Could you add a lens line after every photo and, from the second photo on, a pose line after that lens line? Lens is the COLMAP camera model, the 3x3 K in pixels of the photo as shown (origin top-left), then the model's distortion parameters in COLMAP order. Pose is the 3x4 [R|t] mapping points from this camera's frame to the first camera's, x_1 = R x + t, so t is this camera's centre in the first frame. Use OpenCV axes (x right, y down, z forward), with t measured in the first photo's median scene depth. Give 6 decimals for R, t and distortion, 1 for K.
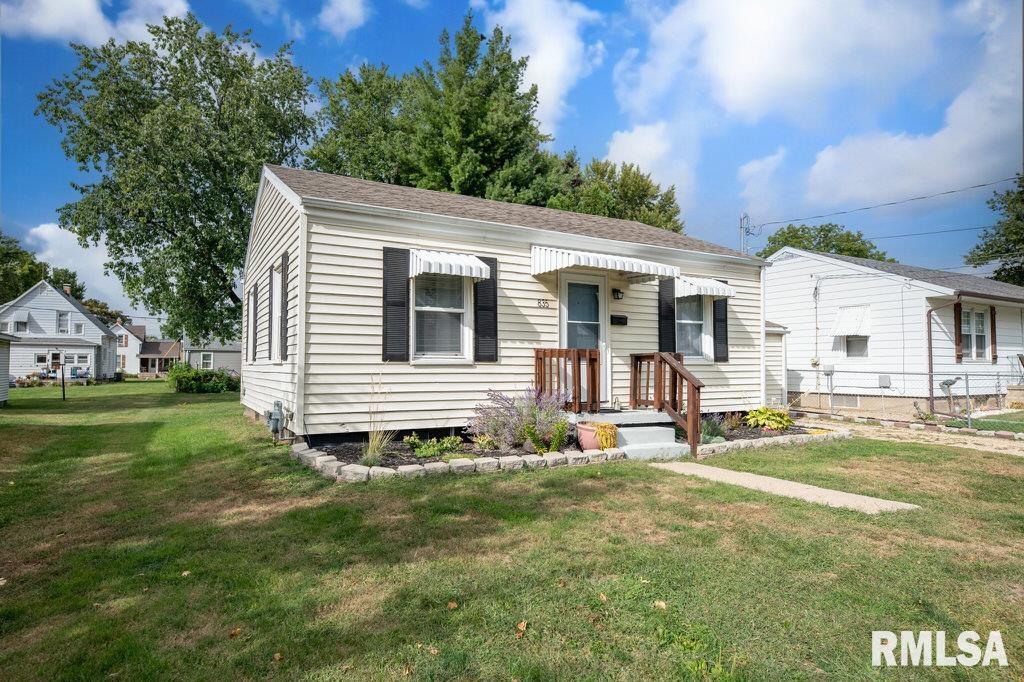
lens RADIAL K [[585.7, 0, 512.0], [0, 585.7, 341.0], [0, 0, 1]] dist [0.005855, 0.001937]
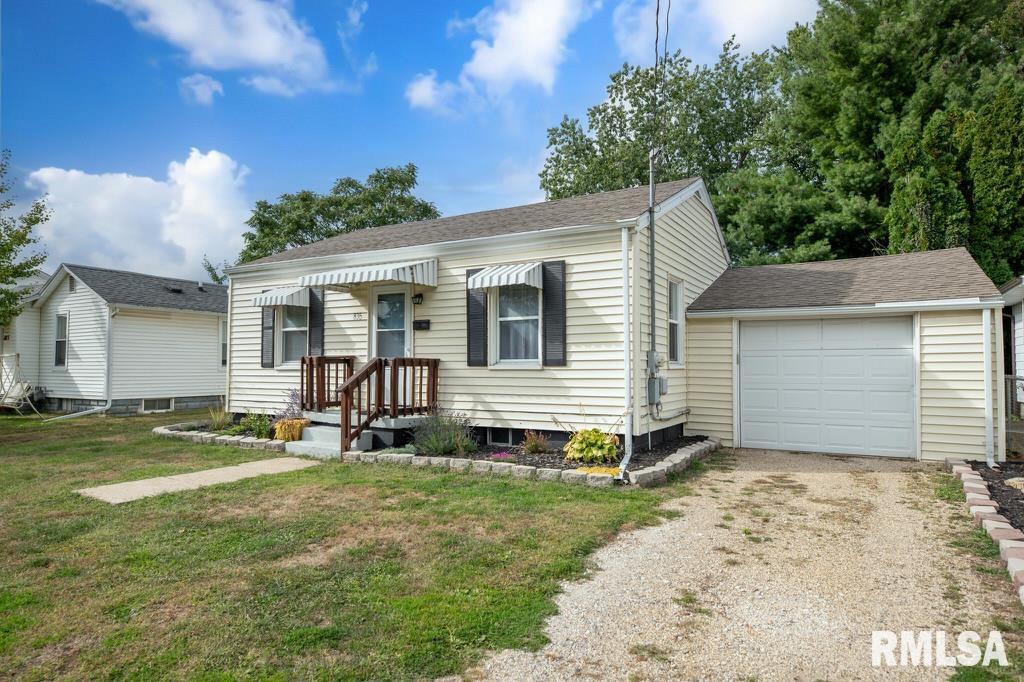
lens RADIAL K [[615.1, 0, 510.4], [0, 615.1, 350.1], [0, 0, 1]] dist [0.004286, -0.000512]
pose [[0.505551, -0.027832, -0.862348, 1.145418], [0.035586, 0.999302, -0.011390, 0.024037], [0.862063, -0.024929, 0.506188, 0.597298]]
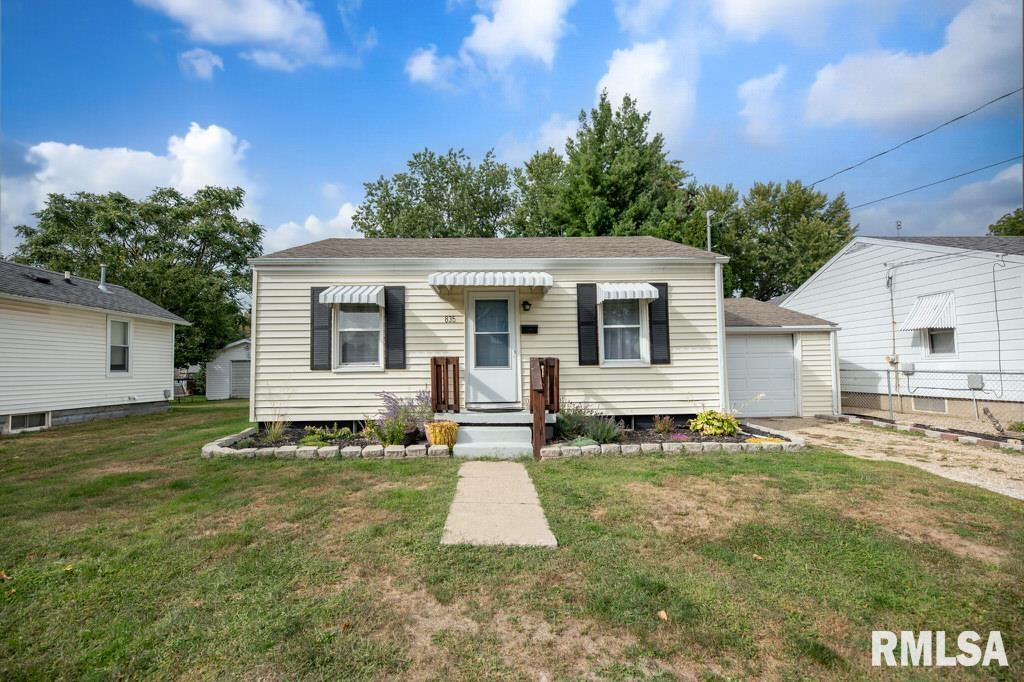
lens RADIAL K [[431.8, 0, 508.2], [0, 431.8, 346.9], [0, 0, 1]] dist [-0.000391, -0.000491]
pose [[0.885215, -0.039290, -0.463520, 0.521693], [0.035217, 0.999227, -0.017441, 0.010962], [0.463847, -0.000885, 0.885915, 0.252246]]
